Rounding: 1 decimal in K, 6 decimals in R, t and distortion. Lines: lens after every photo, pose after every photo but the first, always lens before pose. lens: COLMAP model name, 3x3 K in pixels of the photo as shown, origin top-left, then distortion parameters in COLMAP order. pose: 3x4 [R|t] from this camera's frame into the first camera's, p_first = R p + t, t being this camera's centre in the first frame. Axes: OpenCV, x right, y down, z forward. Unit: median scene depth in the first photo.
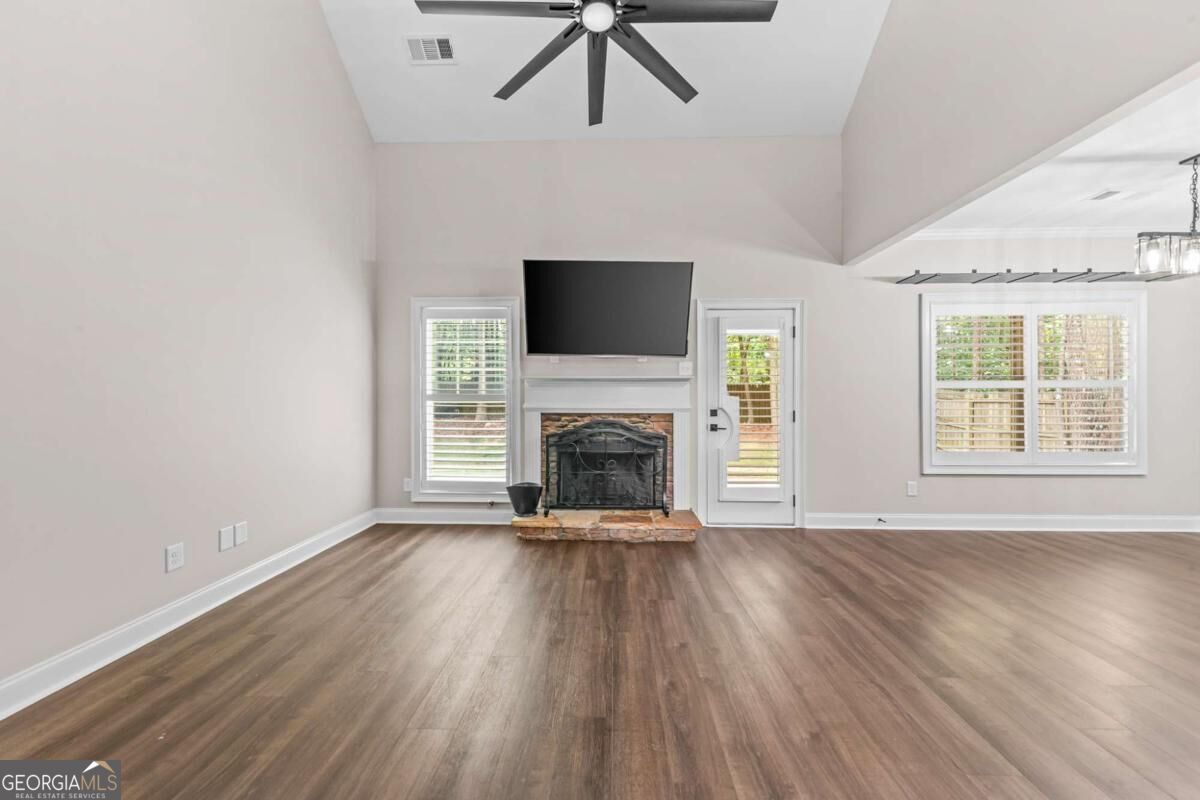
lens RADIAL K [[413.8, 0, 600.5], [0, 413.8, 395.6], [0, 0, 1]] dist [-0.000738, 0.000079]
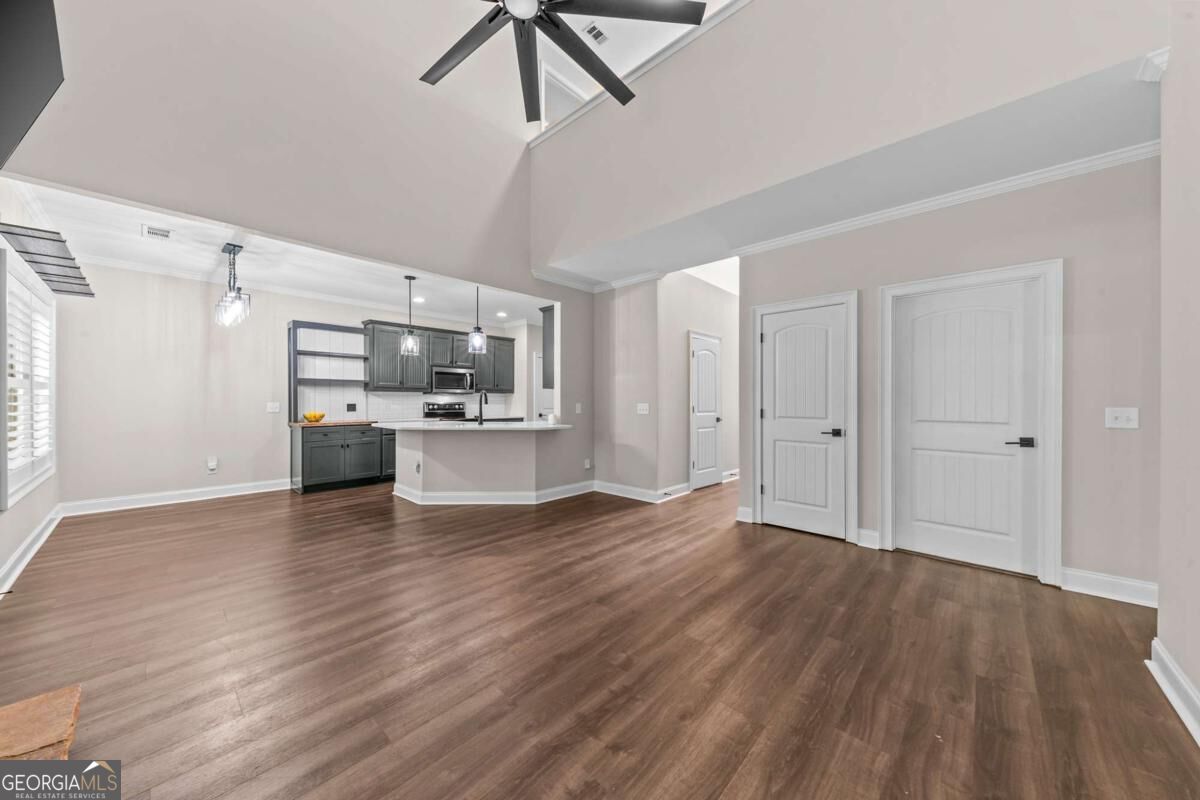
lens RADIAL K [[408.5, 0, 596.8], [0, 408.5, 399.1], [0, 0, 1]] dist [0.020586, -0.006563]
pose [[-0.749724, 0.000527, 0.661750, -0.410779], [-0.004655, 0.999971, -0.006069, 0.003241], [-0.661734, -0.007630, -0.749700, 0.862039]]
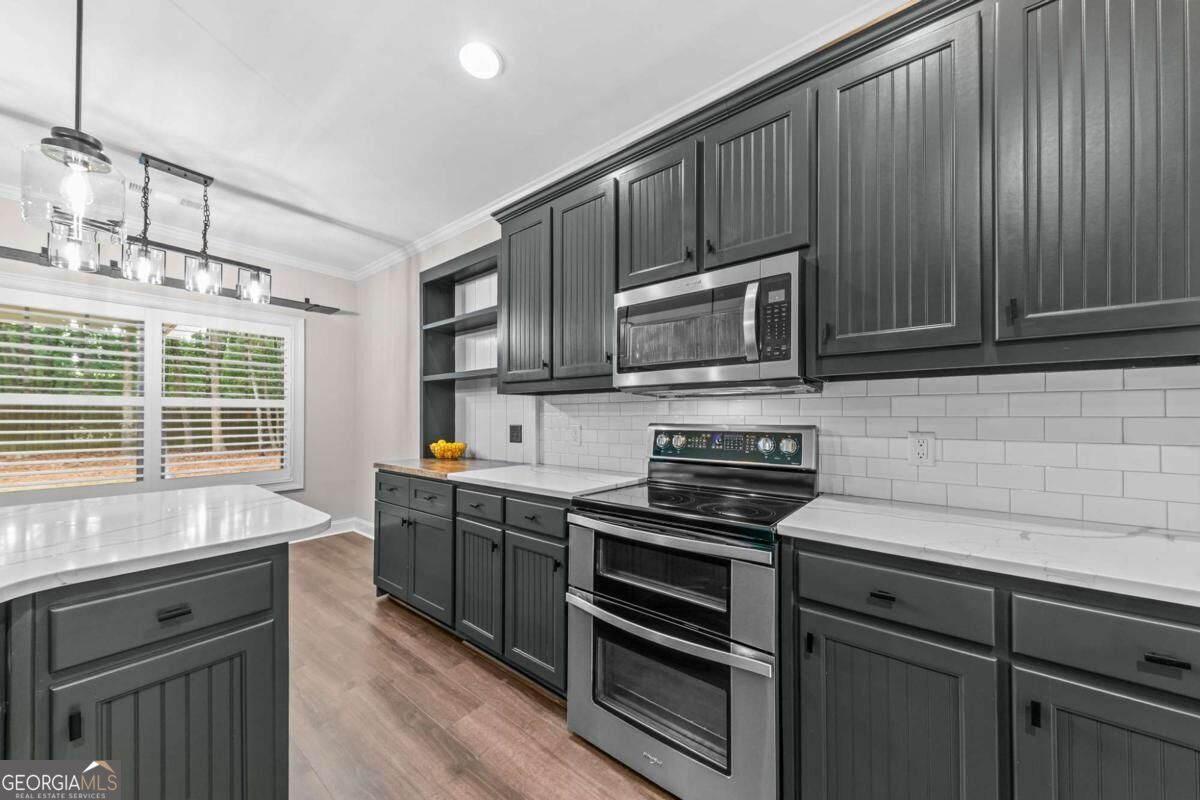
lens RADIAL K [[412.0, 0, 604.6], [0, 412.0, 412.3], [0, 0, 1]] dist [0.010708, -0.000053]
pose [[0.590307, 0.007047, 0.807148, 0.916267], [-0.002394, 0.999973, -0.006980, -0.001754], [-0.807175, 0.002187, 0.590308, -0.286559]]
